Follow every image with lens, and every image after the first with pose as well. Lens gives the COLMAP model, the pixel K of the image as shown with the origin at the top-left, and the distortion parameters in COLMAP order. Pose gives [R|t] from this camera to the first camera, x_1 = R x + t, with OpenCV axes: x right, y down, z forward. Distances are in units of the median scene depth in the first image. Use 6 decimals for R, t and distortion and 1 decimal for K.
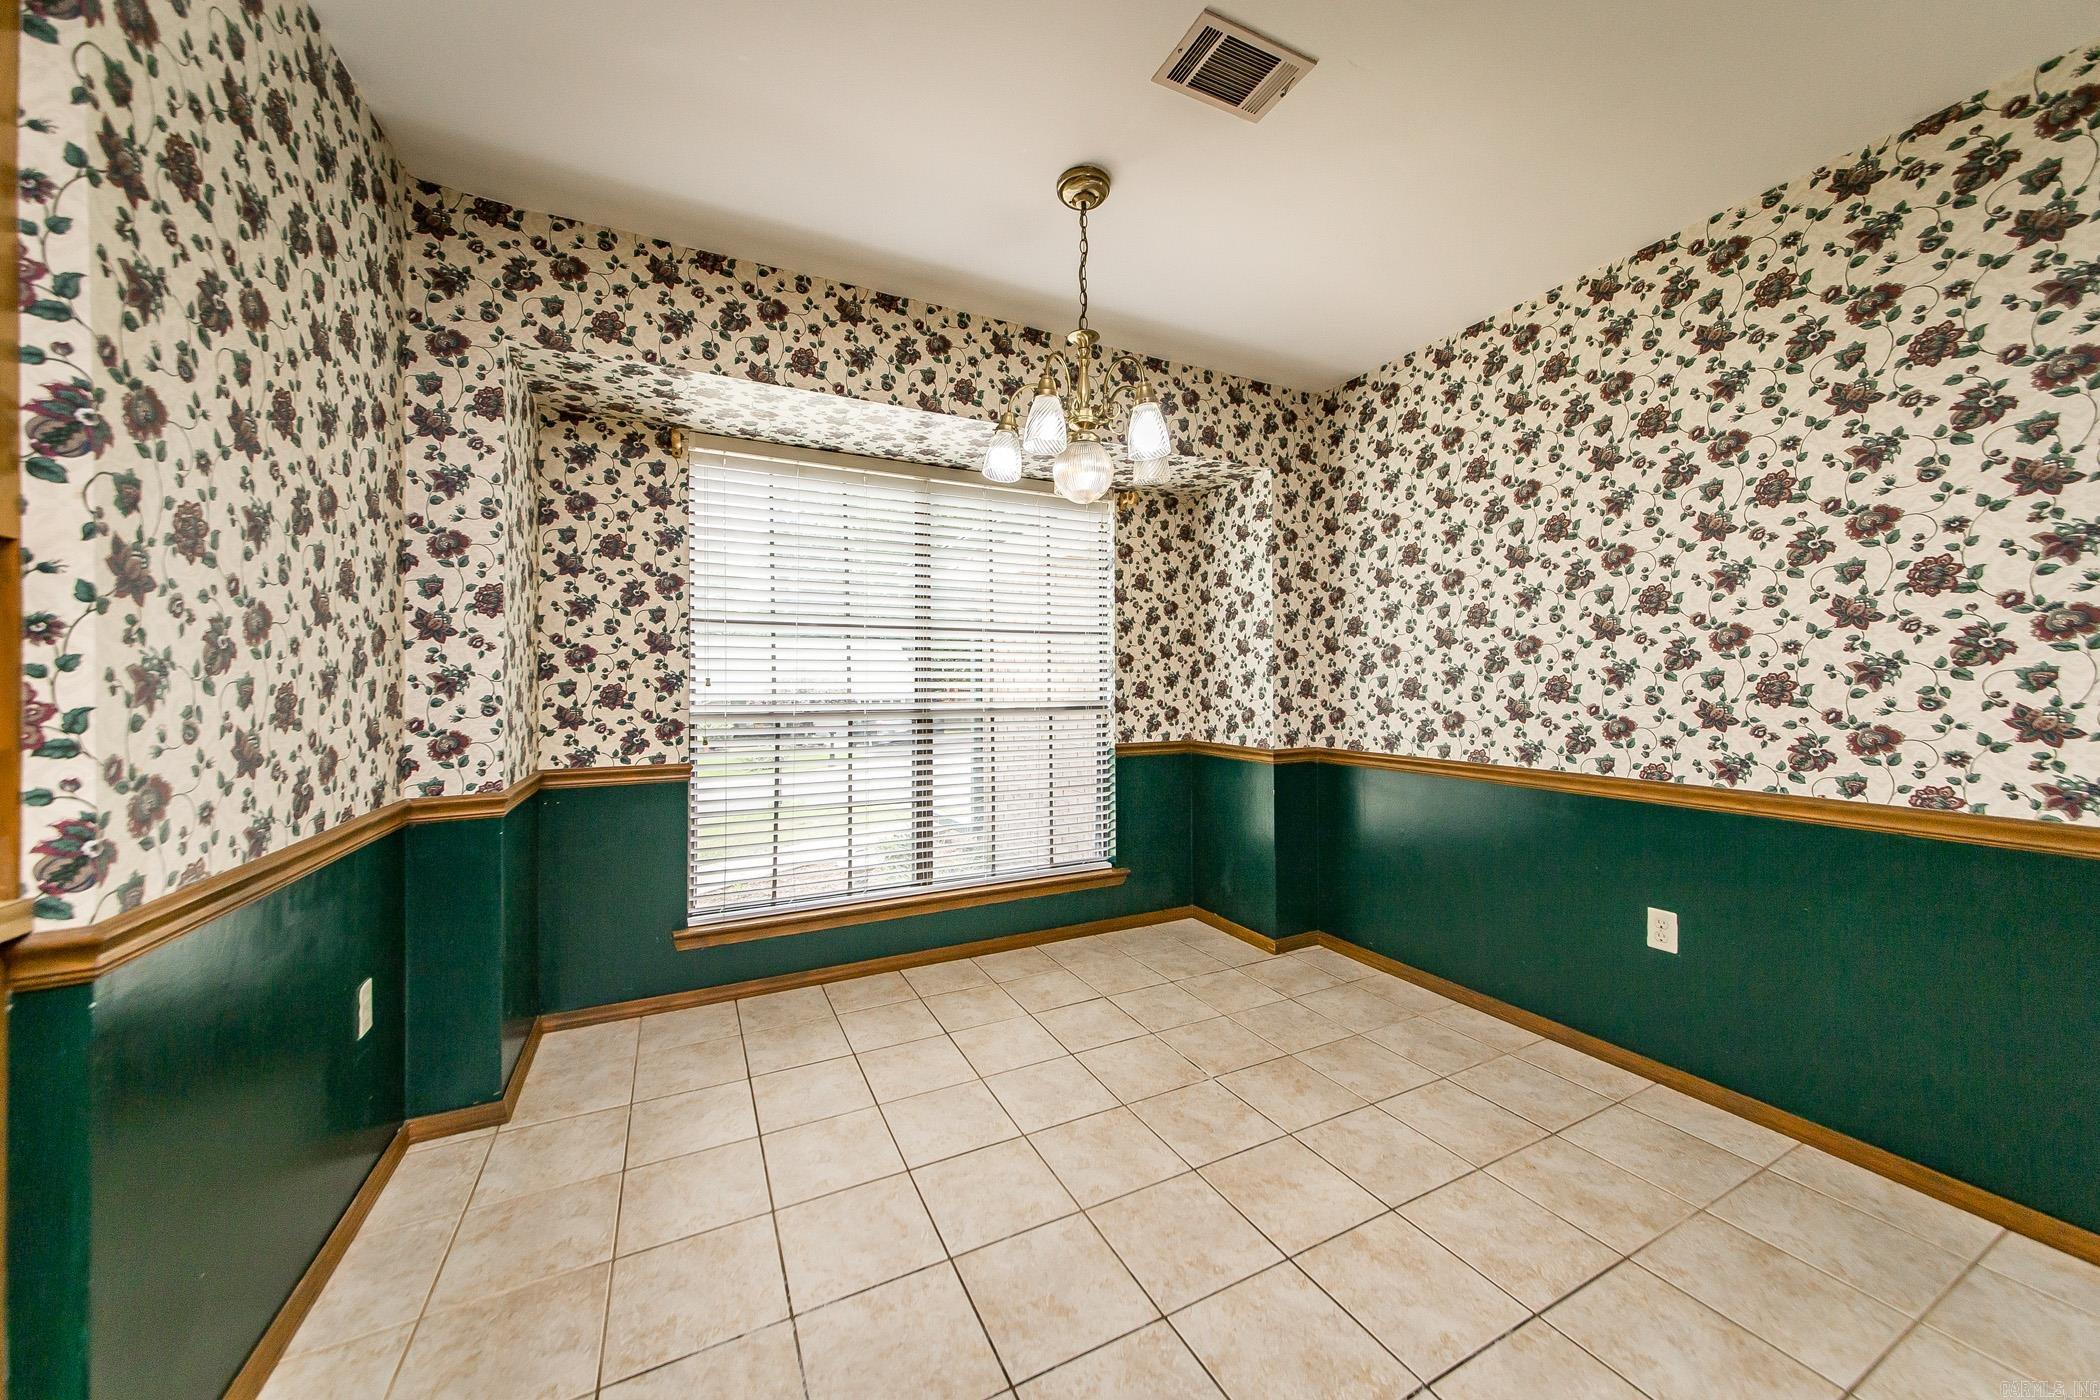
lens RADIAL K [[737.2, 0, 1049.2], [0, 737.2, 682.2], [0, 0, 1]] dist [-0.000164, 0.001234]
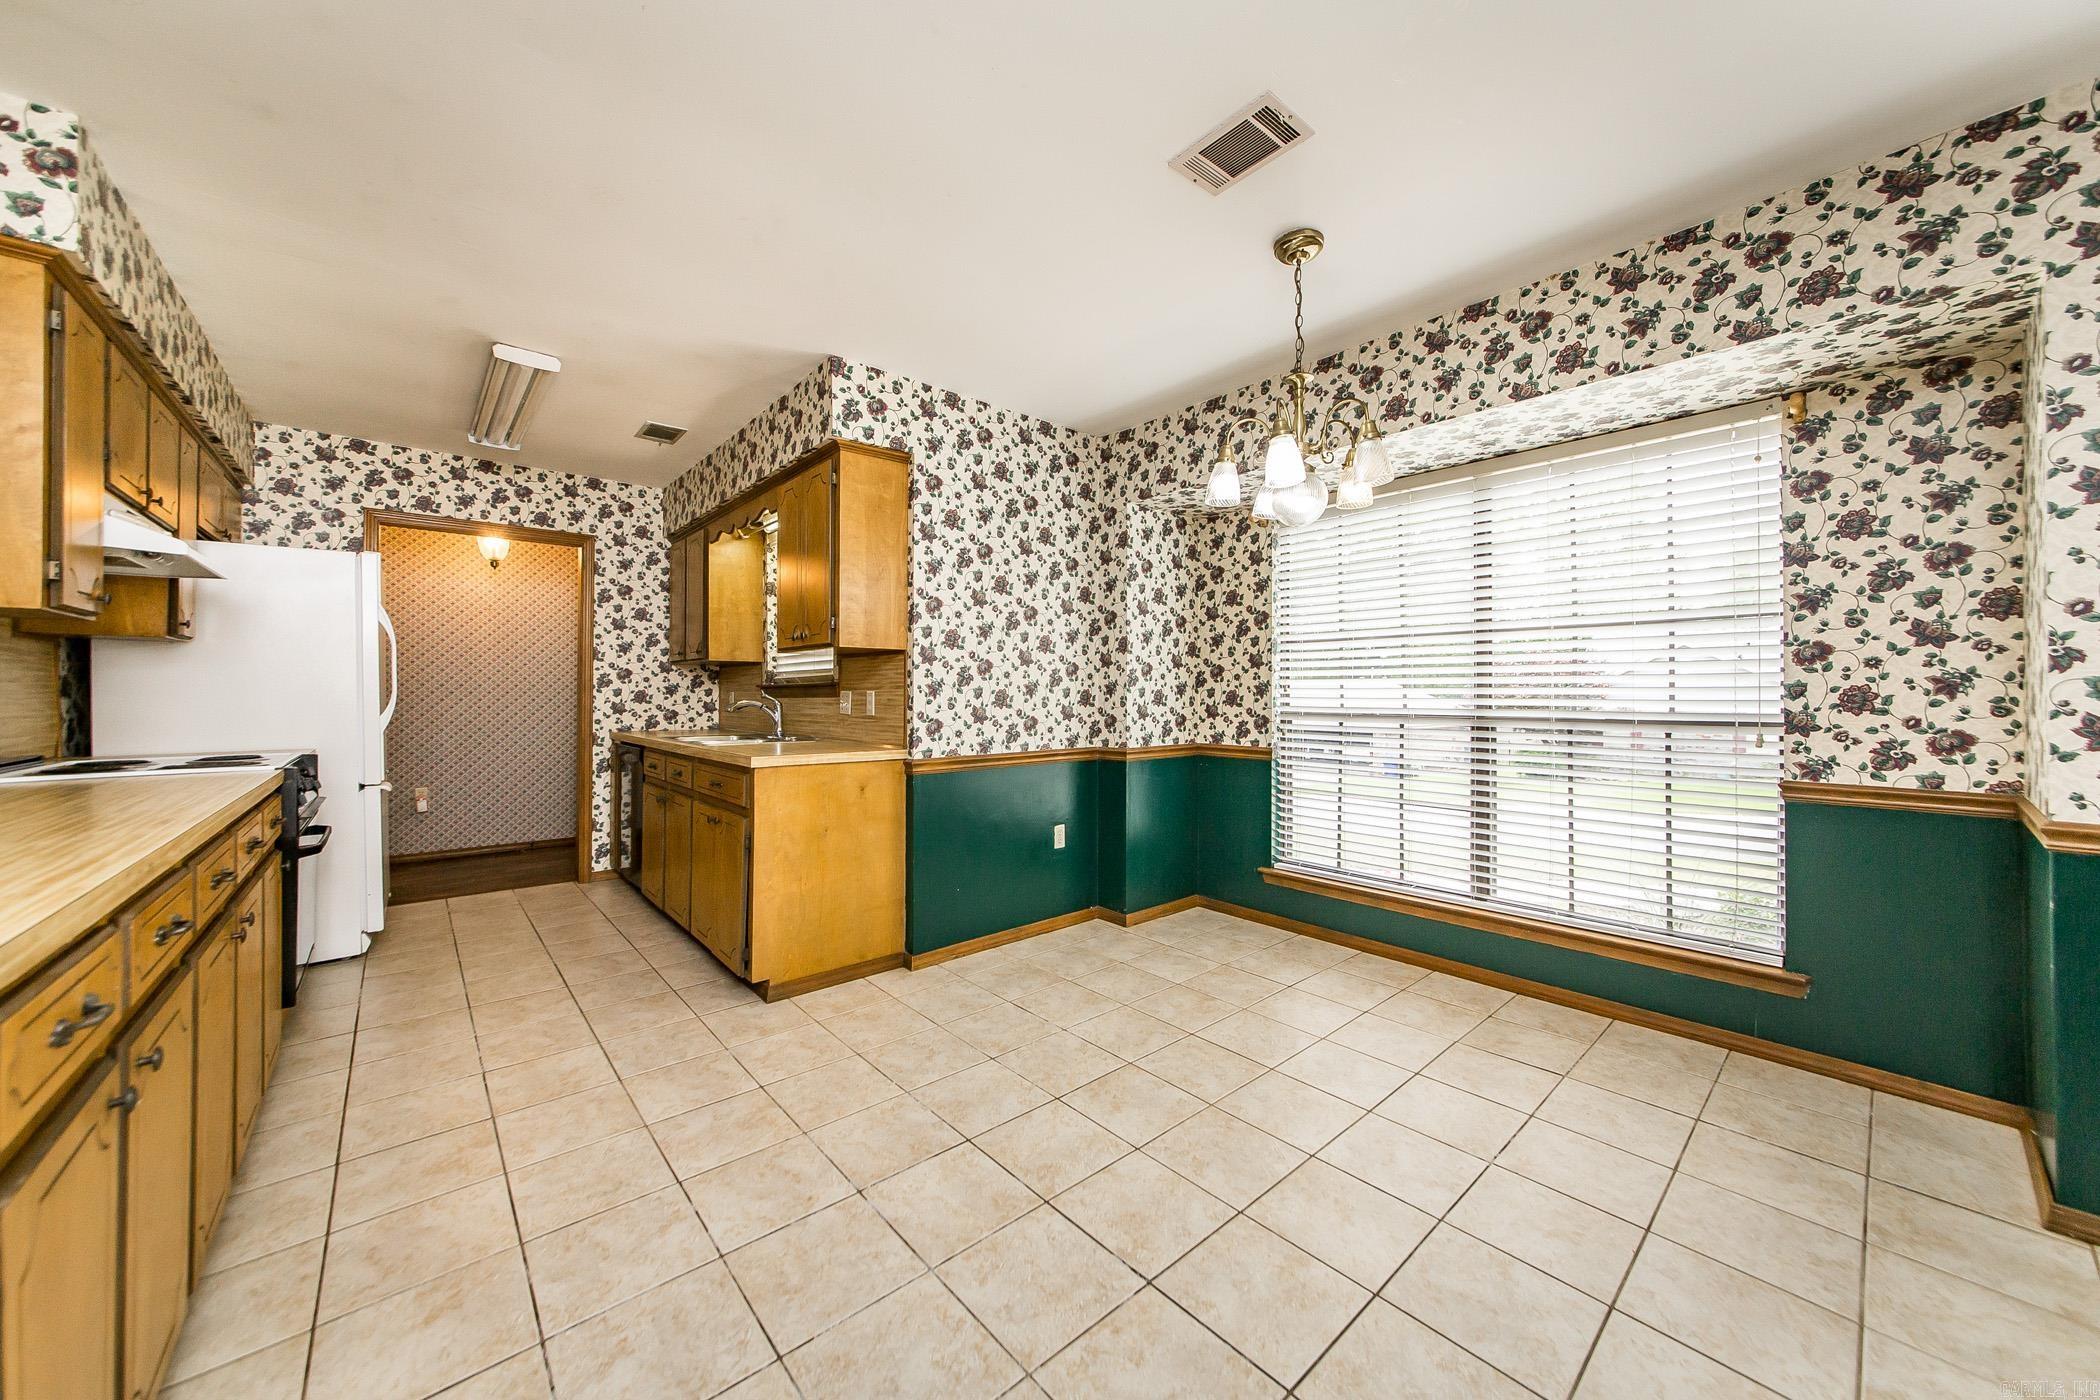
lens RADIAL K [[737.2, 0, 1032.0], [0, 737.2, 684.4], [0, 0, 1]] dist [-0.000164, 0.001234]
pose [[0.240380, -0.007059, -0.970653, 0.741798], [0.002806, 0.999974, -0.006577, -0.000359], [0.970675, -0.001143, 0.240393, 0.242749]]
